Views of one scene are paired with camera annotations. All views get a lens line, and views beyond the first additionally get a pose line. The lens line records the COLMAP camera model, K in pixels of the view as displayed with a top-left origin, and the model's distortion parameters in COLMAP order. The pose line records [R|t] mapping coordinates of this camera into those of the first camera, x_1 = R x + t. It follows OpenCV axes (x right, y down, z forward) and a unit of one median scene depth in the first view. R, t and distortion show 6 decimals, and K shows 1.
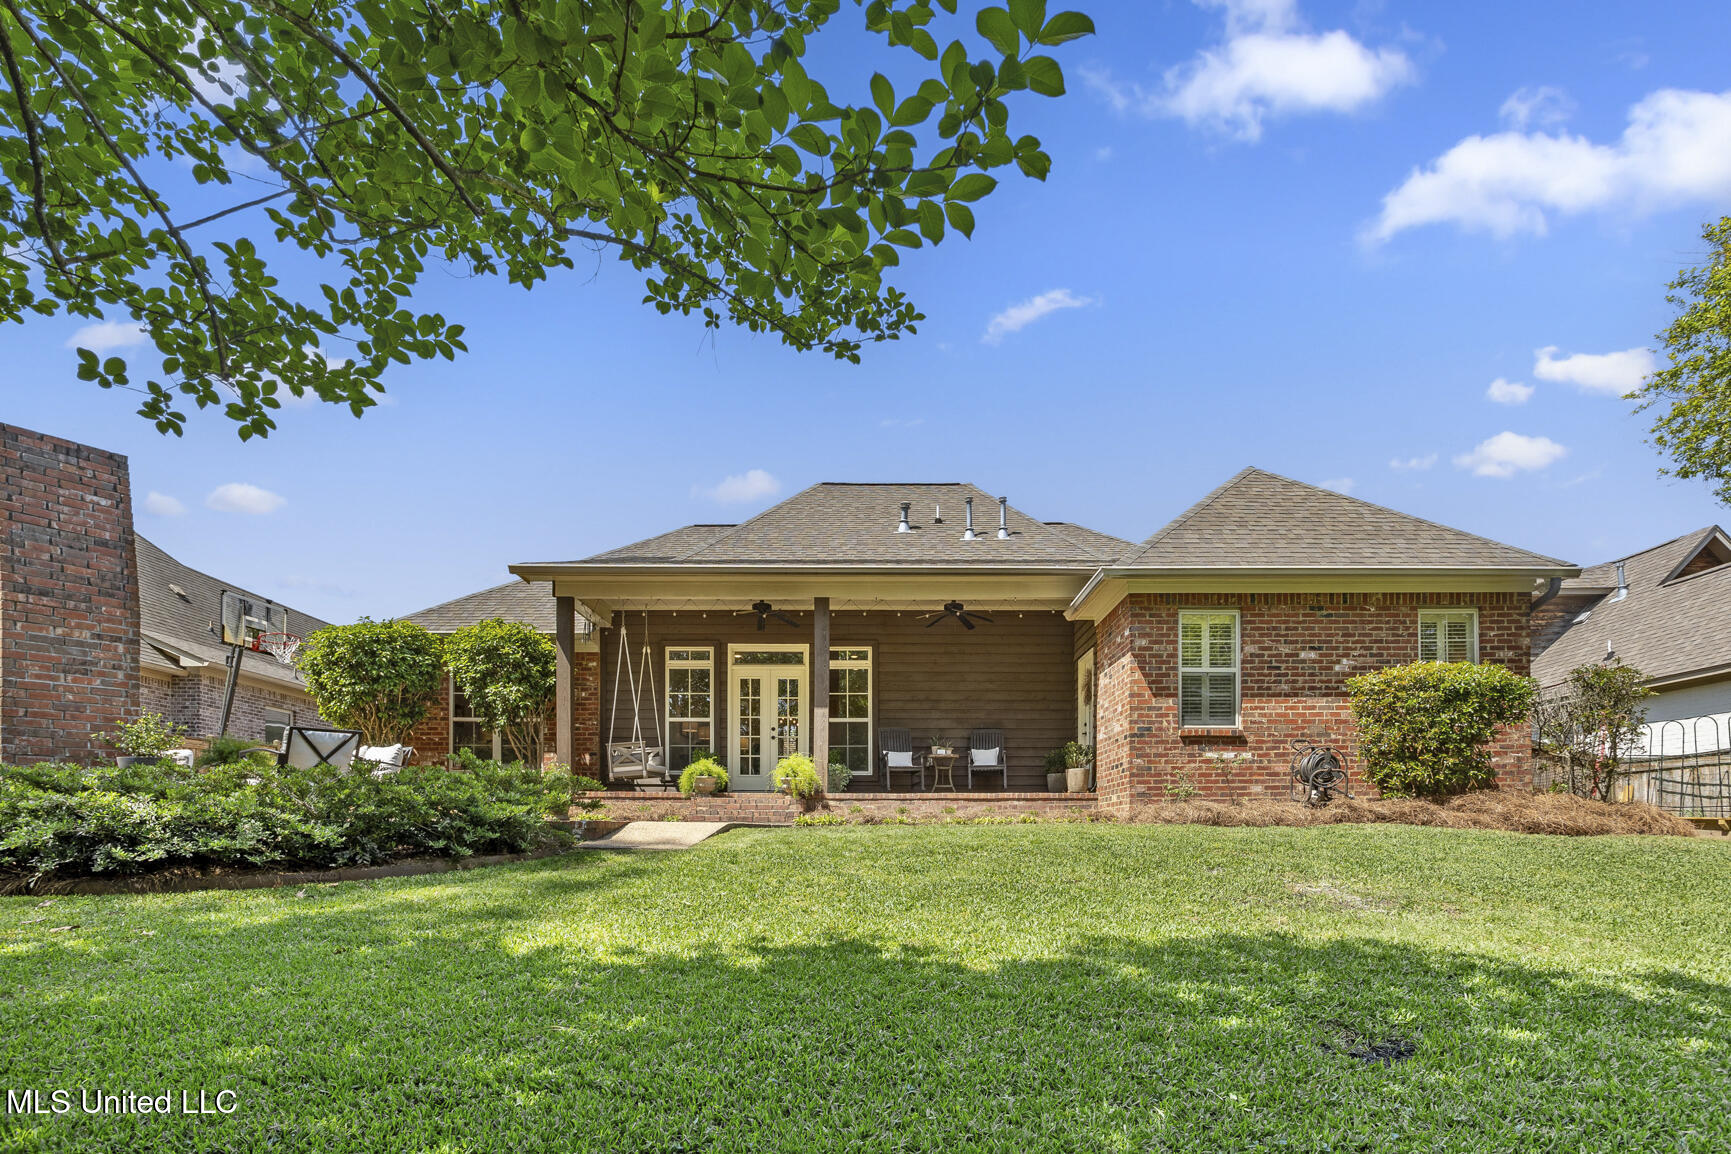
lens RADIAL K [[843.9, 0, 865.2], [0, 843.9, 556.8], [0, 0, 1]] dist [0.000111, -0.000236]
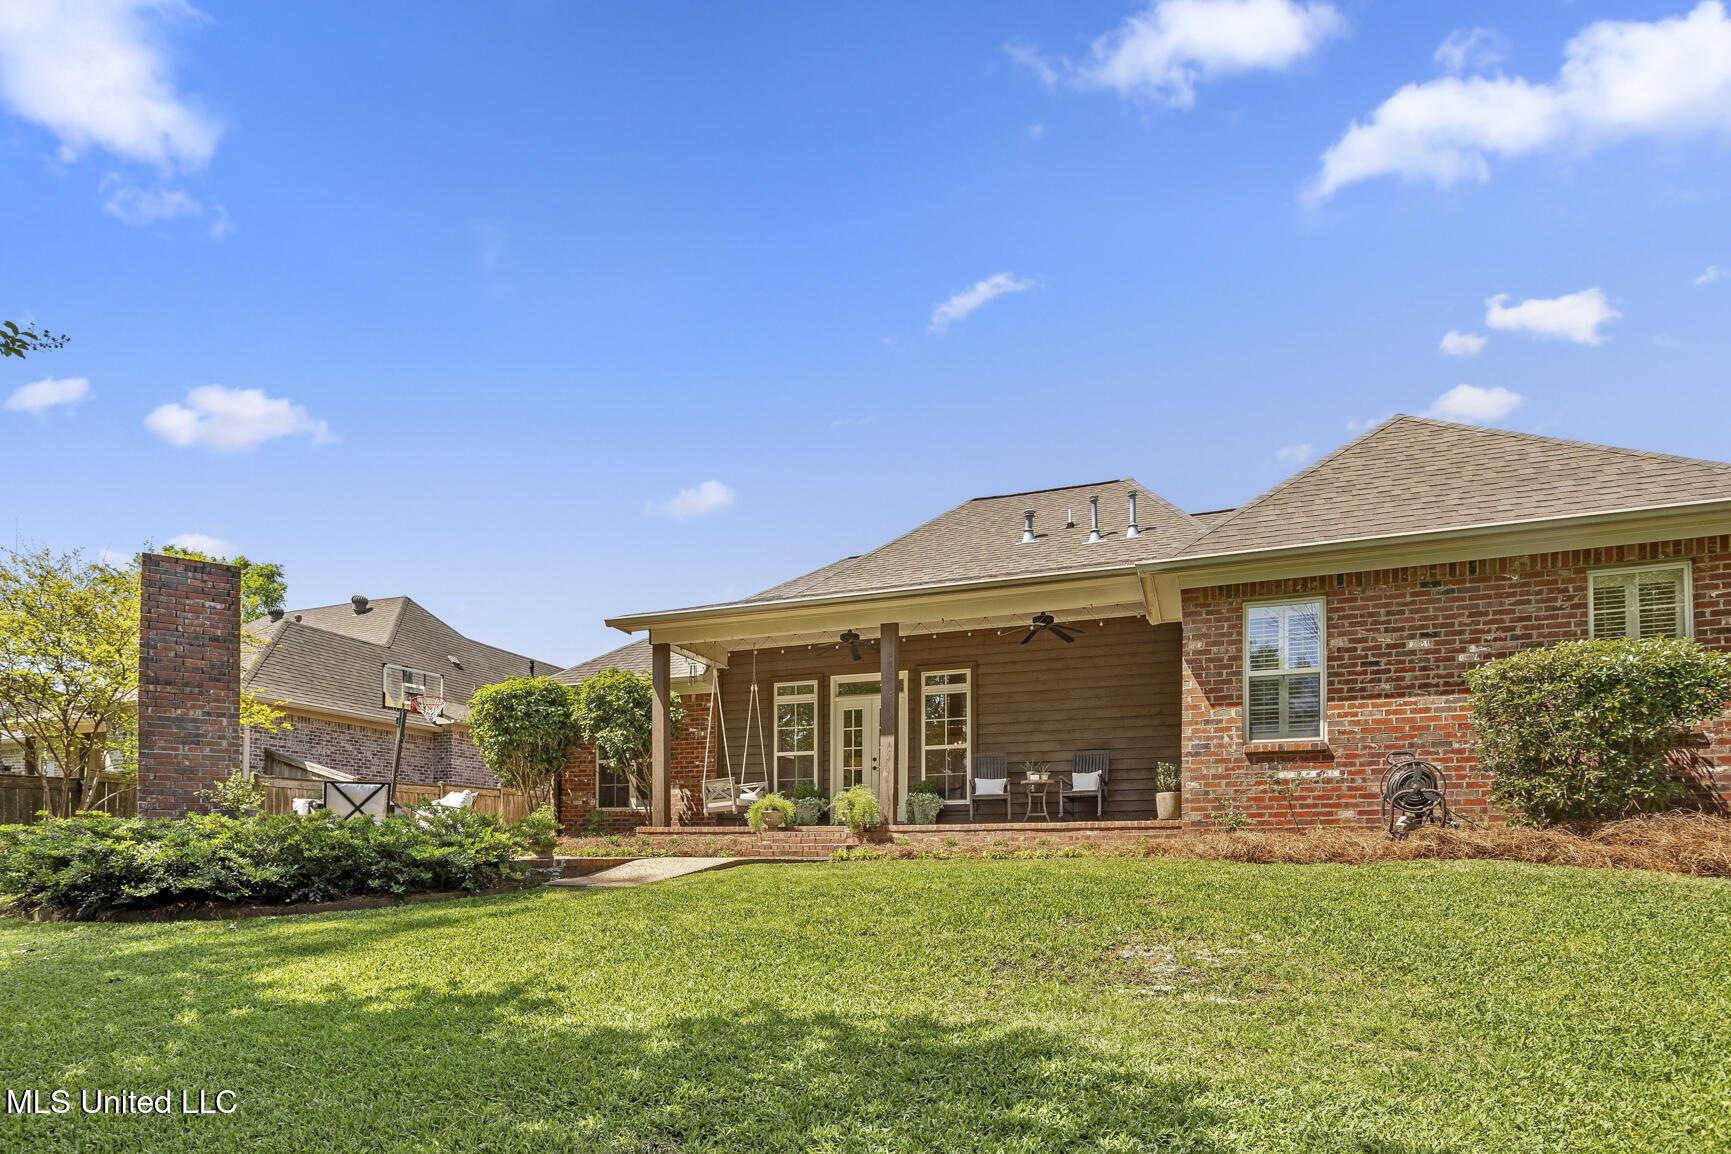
lens RADIAL K [[848.2, 0, 865.5], [0, 848.2, 577.0], [0, 0, 1]] dist [-0.001925, 0.001302]
pose [[0.941366, -0.107071, -0.319945, 0.293421], [0.106484, 0.994125, -0.019382, 0.013536], [0.320141, -0.015824, 0.947238, 0.078408]]
